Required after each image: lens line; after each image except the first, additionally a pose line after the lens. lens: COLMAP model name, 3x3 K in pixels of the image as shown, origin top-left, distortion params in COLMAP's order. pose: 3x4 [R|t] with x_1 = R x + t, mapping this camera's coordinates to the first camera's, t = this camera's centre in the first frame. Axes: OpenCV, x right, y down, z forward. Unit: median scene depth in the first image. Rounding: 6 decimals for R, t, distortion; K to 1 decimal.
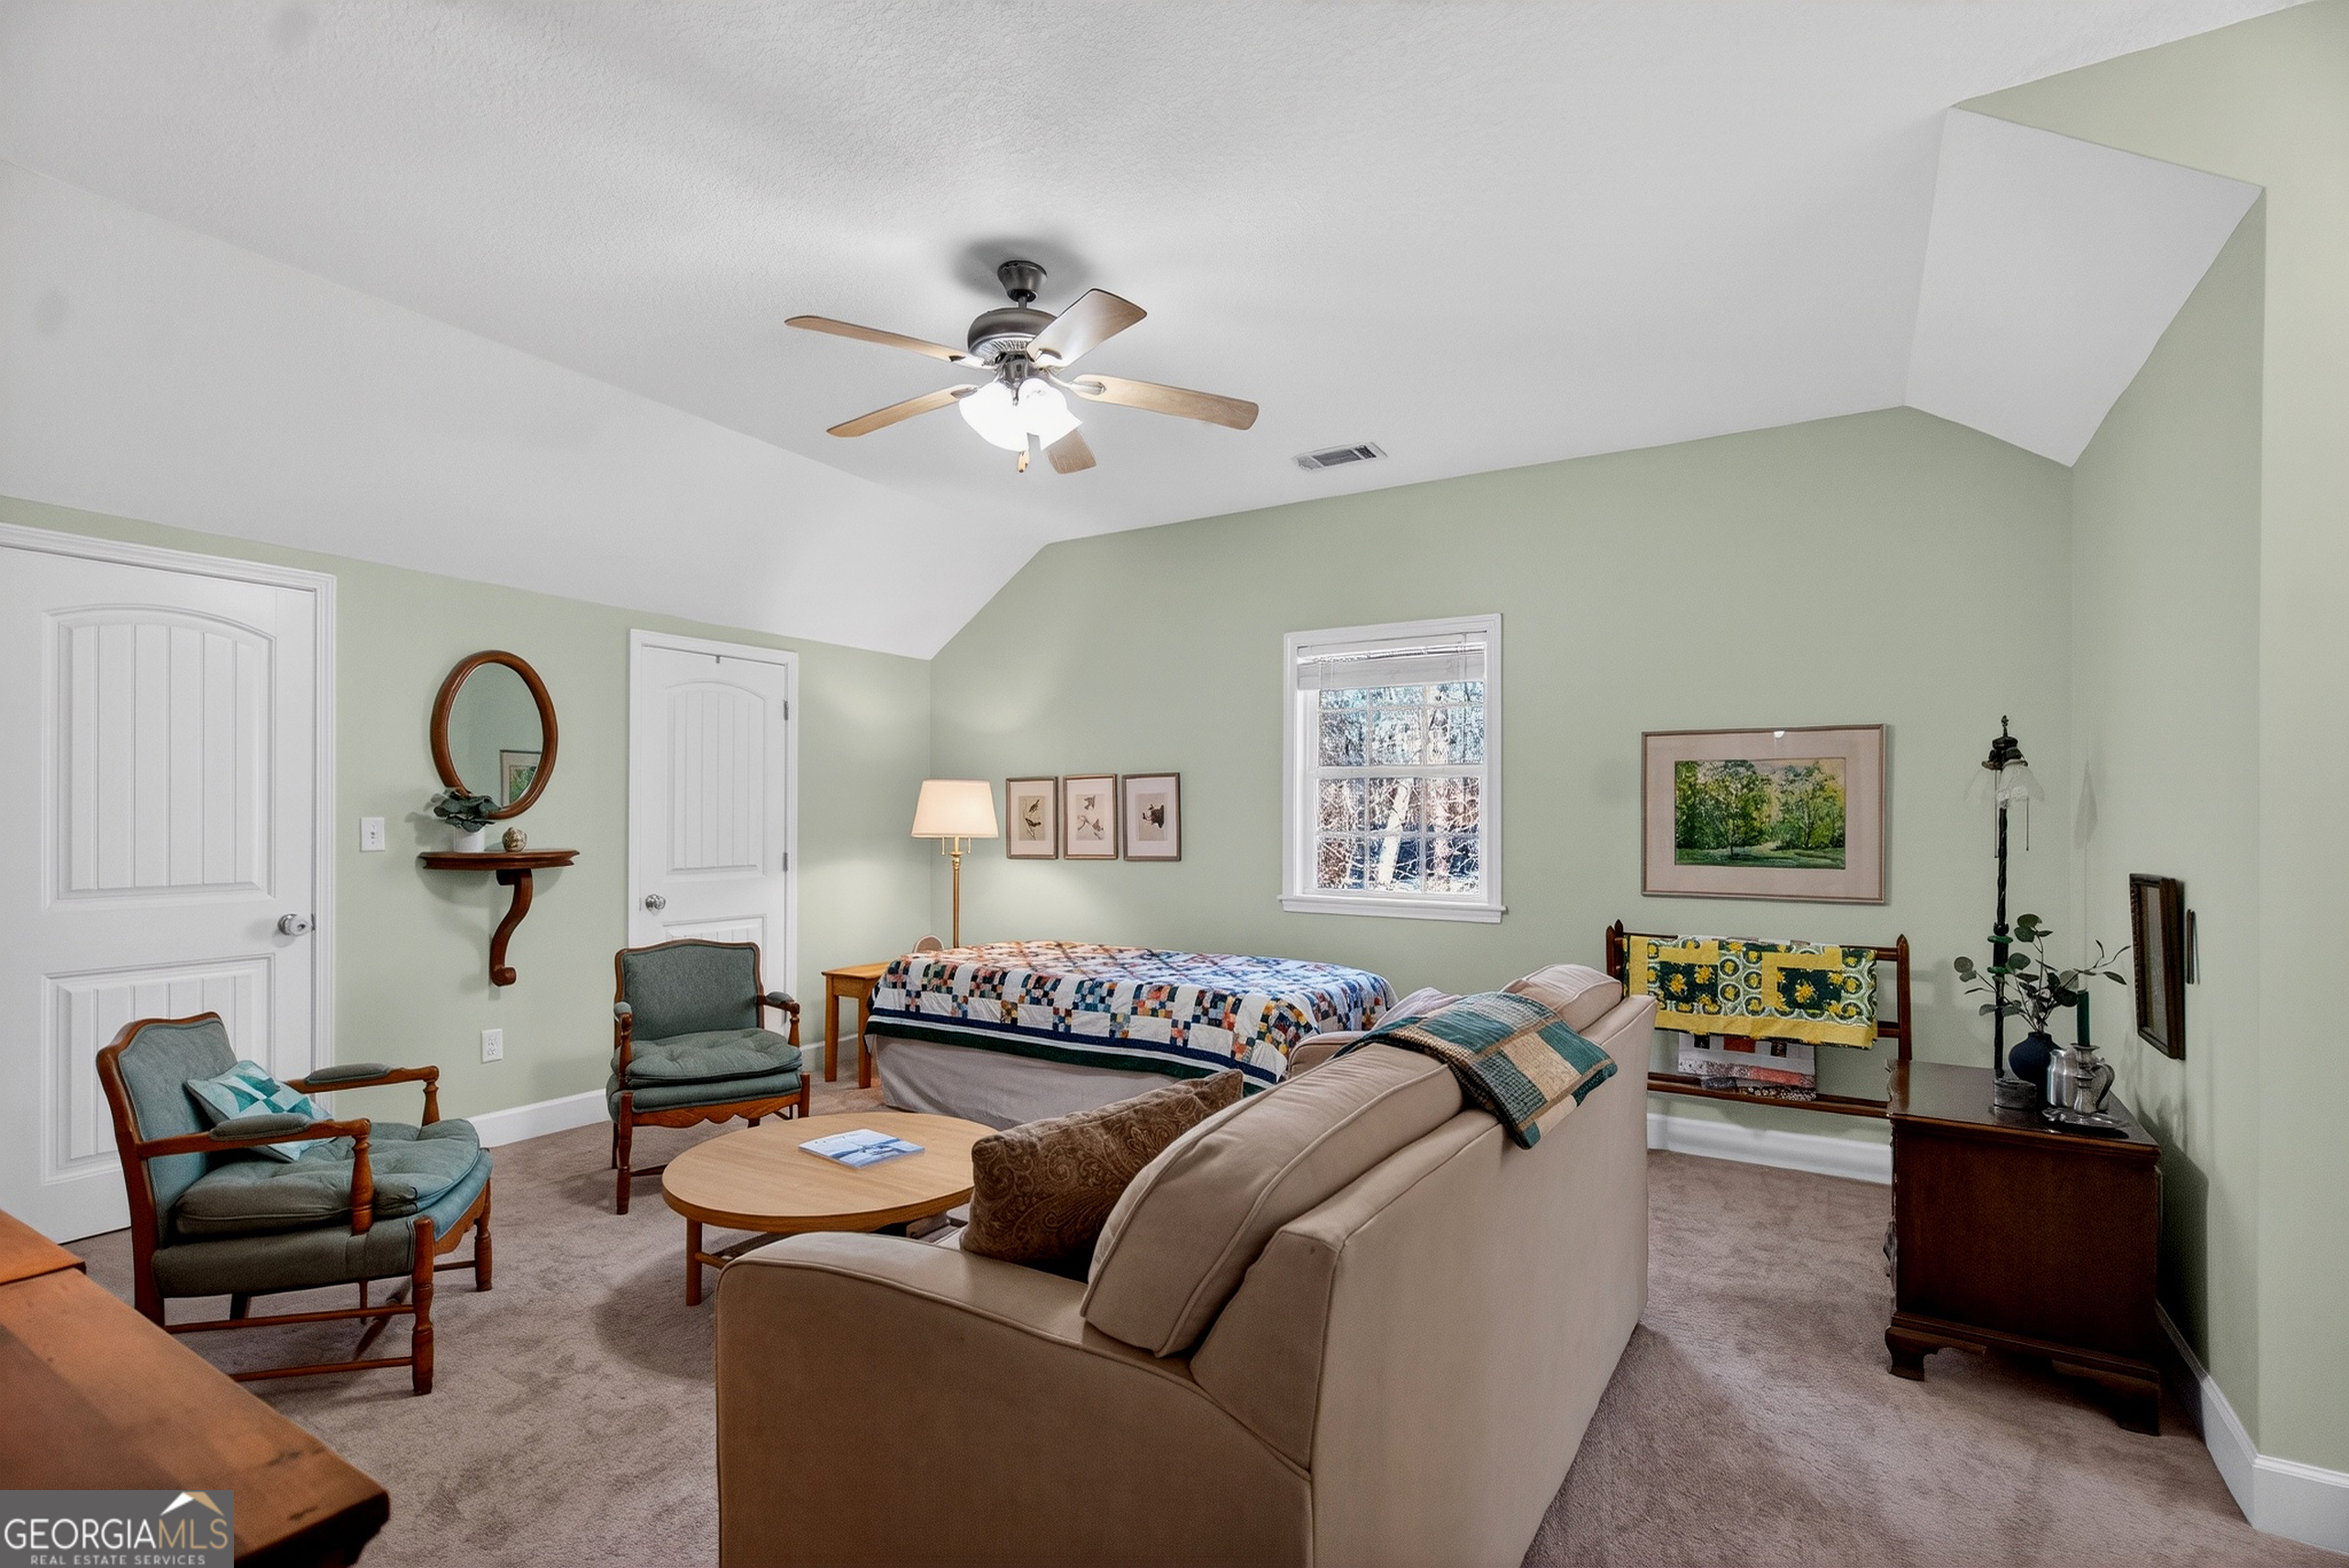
lens RADIAL K [[1112.6, 0, 1172.5], [0, 1112.6, 800.3], [0, 0, 1]] dist [0.002862, -0.000730]
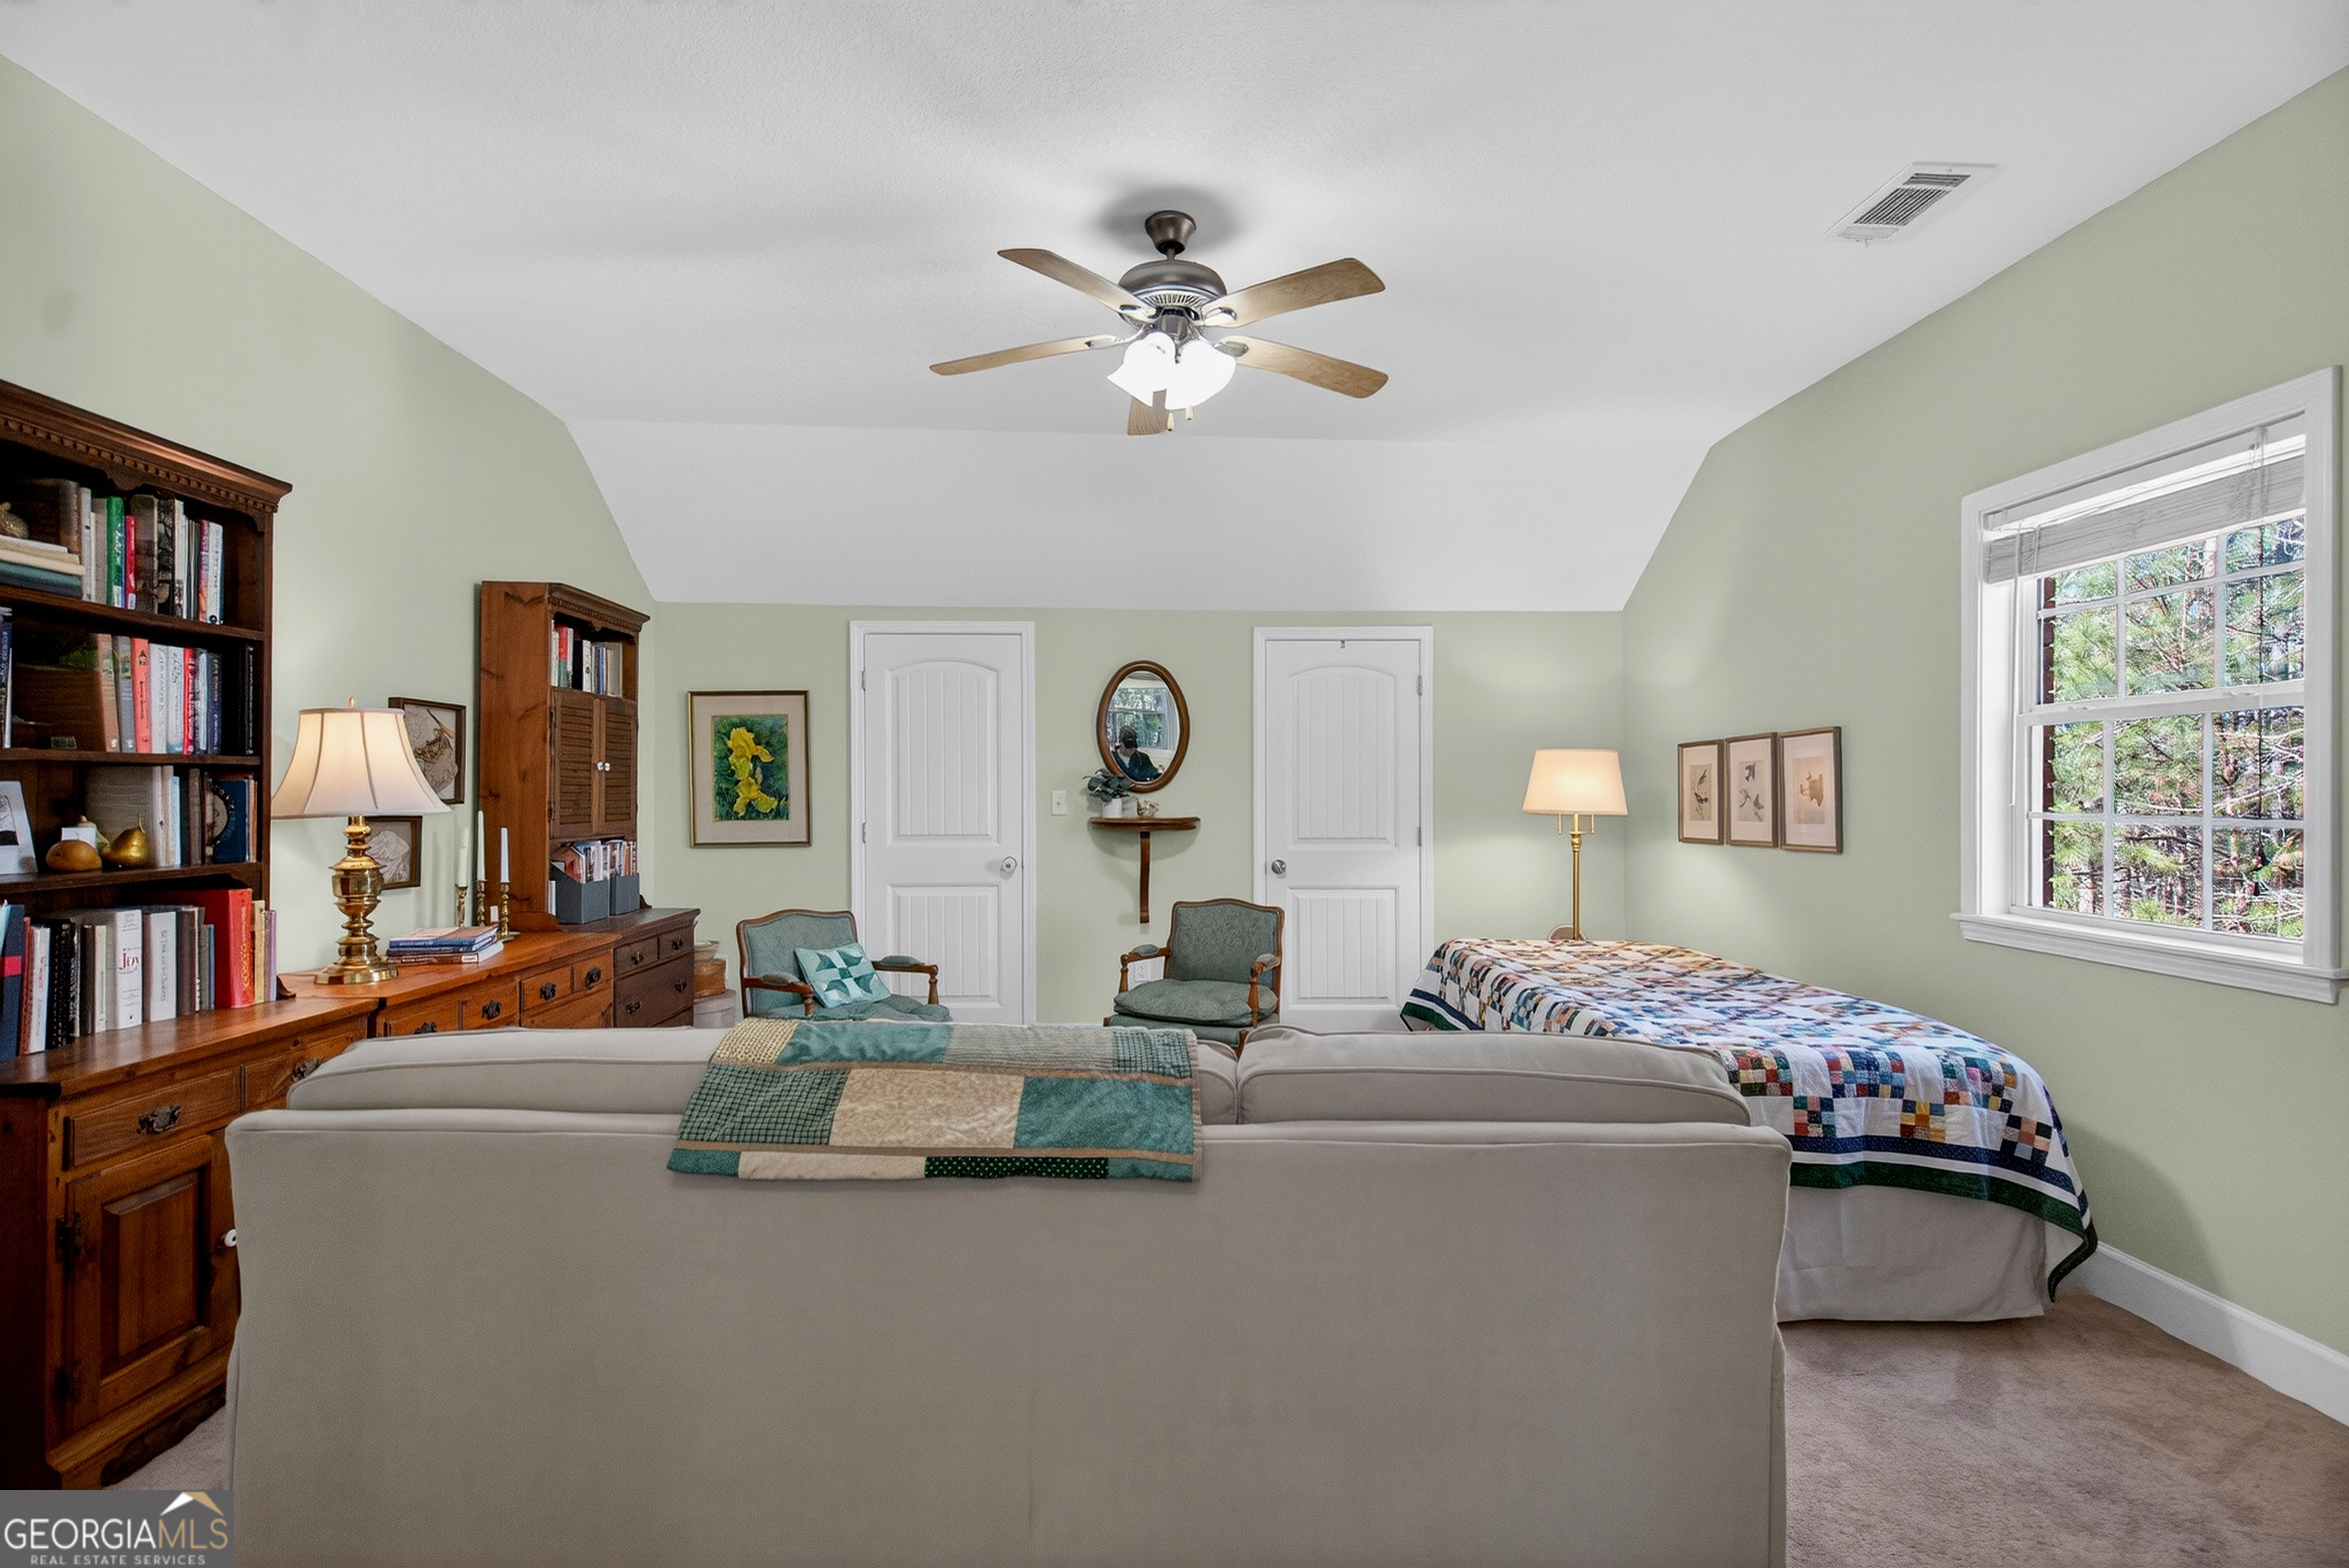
lens RADIAL K [[1112.6, 0, 1172.5], [0, 1112.6, 800.3], [0, 0, 1]] dist [0.002862, -0.000730]
pose [[0.534197, 0.003562, -0.845352, 0.433170], [0.010557, 0.999885, 0.010884, 0.010779], [0.845294, -0.014738, 0.534098, 0.310967]]
